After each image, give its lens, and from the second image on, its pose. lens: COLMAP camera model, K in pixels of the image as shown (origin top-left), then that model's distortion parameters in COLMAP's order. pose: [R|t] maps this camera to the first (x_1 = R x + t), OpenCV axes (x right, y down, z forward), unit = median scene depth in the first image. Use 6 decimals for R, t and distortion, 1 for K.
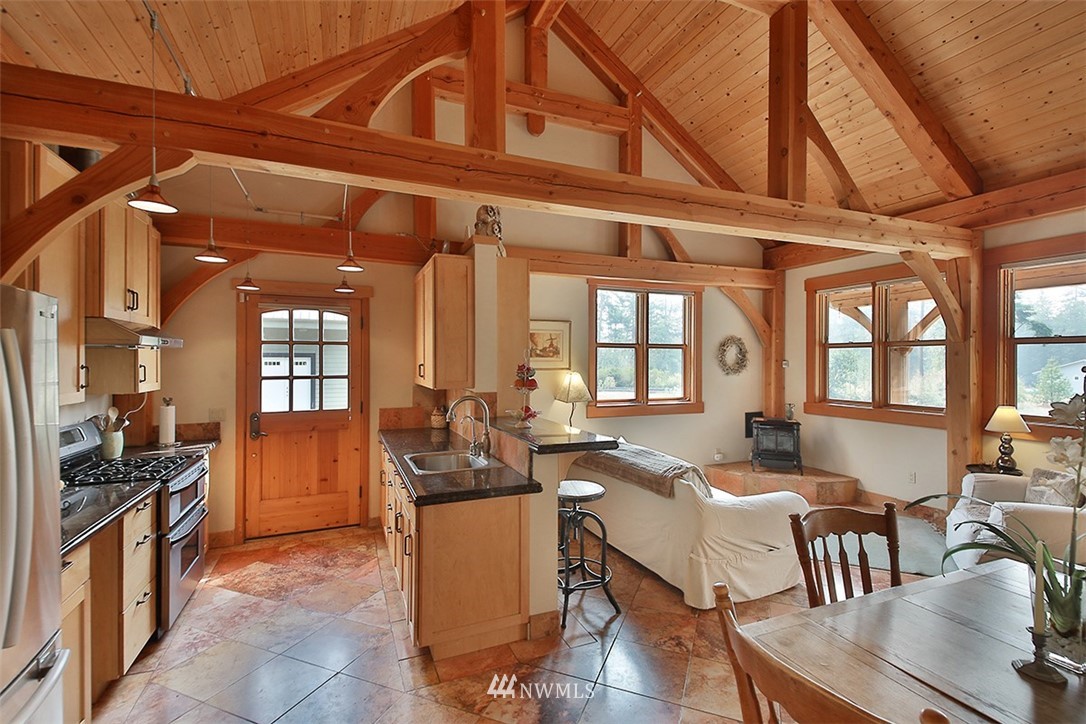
lens RADIAL K [[487.0, 0, 558.1], [0, 487.0, 354.6], [0, 0, 1]] dist [0.005862, -0.003989]
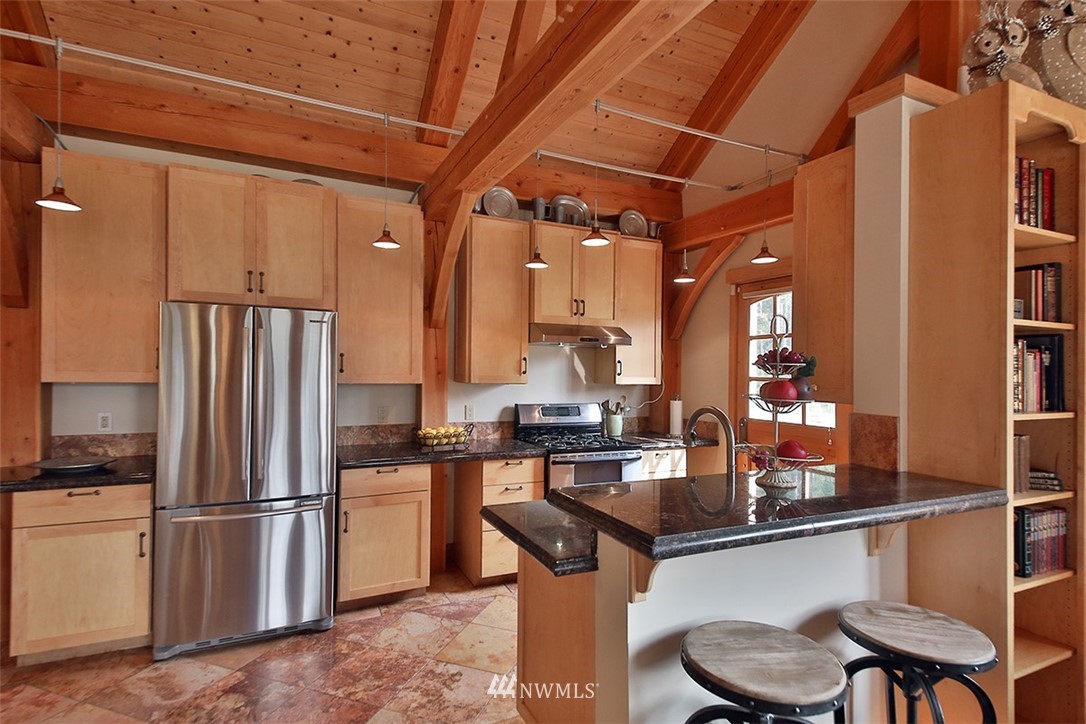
lens RADIAL K [[528.9, 0, 536.8], [0, 528.9, 367.0], [0, 0, 1]] dist [0.024720, -0.000968]
pose [[0.019048, -0.001311, -0.999818, 0.316292], [-0.005001, 0.999987, -0.001406, 0.029128], [0.999806, 0.005027, 0.019041, 0.569628]]
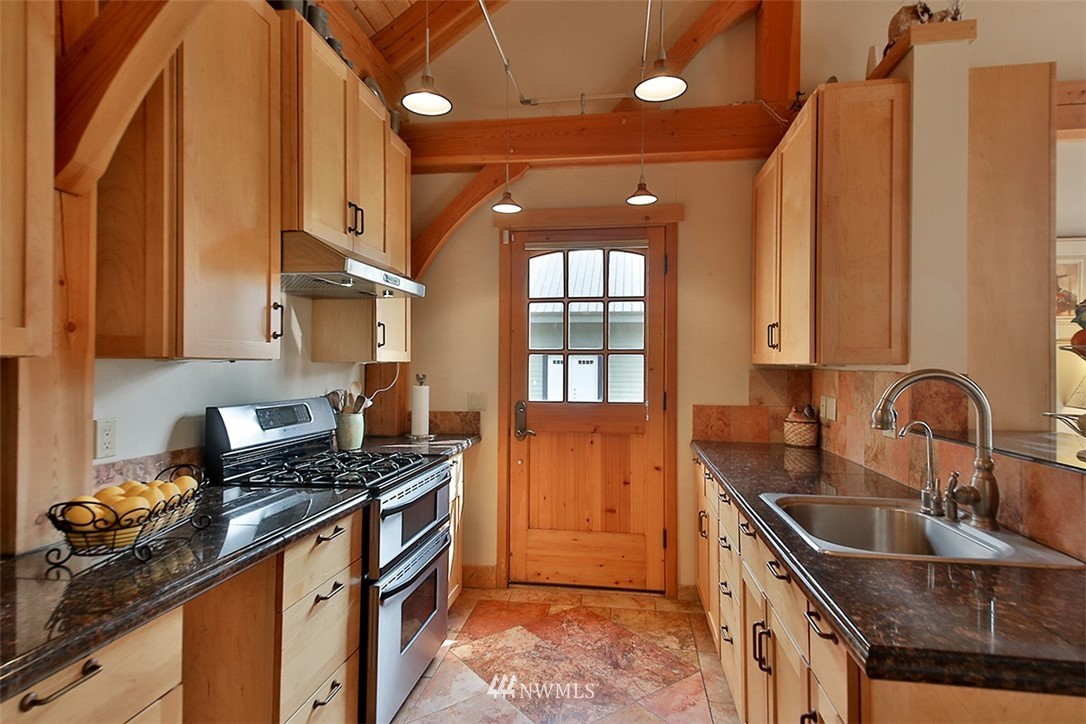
lens RADIAL K [[585.9, 0, 537.1], [0, 585.9, 357.9], [0, 0, 1]] dist [0.059975, -0.004377]
pose [[0.839560, -0.001965, -0.543263, -0.137446], [0.001874, 0.999998, -0.000721, 0.054511], [0.543264, -0.000412, 0.839562, 0.290885]]
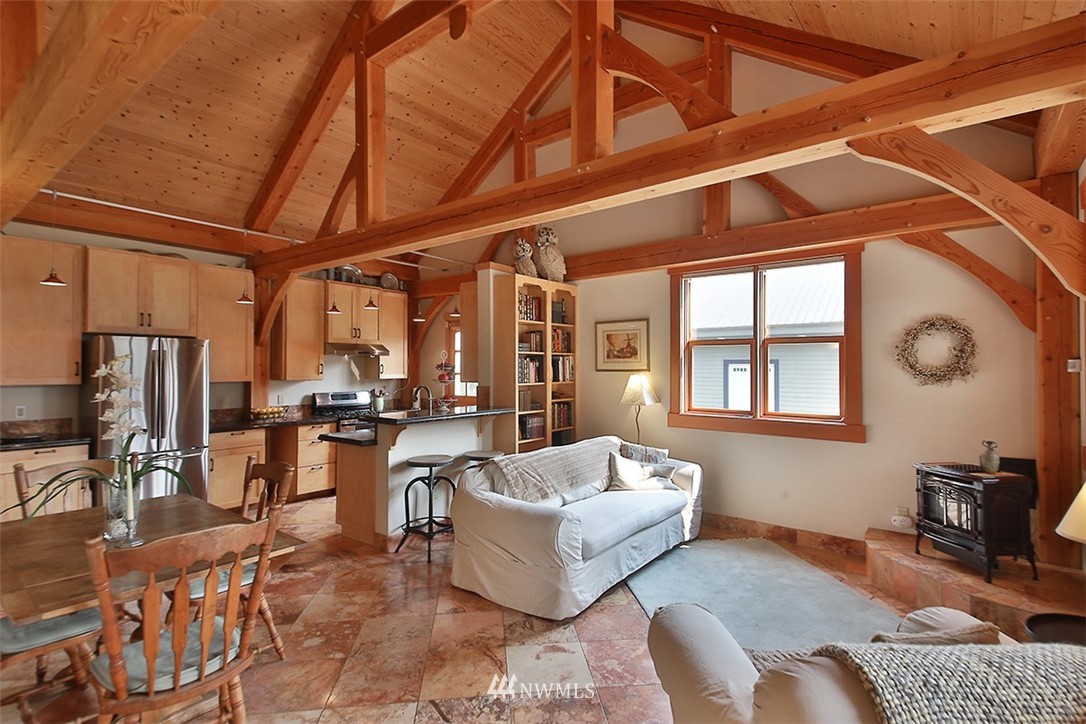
lens RADIAL K [[528.0, 0, 542.2], [0, 528.0, 351.8], [0, 0, 1]] dist [0.049024, -0.019798]
pose [[0.460959, -0.026711, -0.887020, 0.996514], [0.009214, 0.999637, -0.025314, 0.022024], [0.887374, 0.003496, 0.461037, 0.431223]]
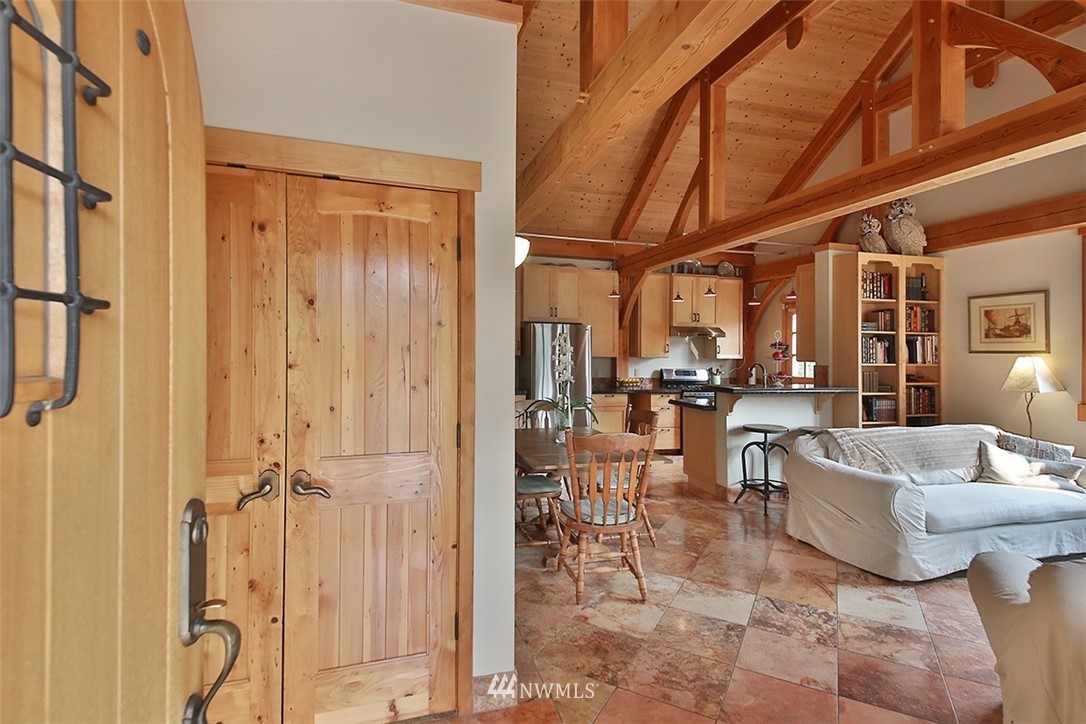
lens RADIAL K [[528.0, 0, 537.4], [0, 528.0, 341.5], [0, 0, 1]] dist [0.049024, -0.019798]
pose [[-0.137498, -0.021023, -0.990279, 1.190071], [-0.003440, 0.999779, -0.020747, 0.040911], [0.990496, 0.000554, -0.137540, 0.384019]]
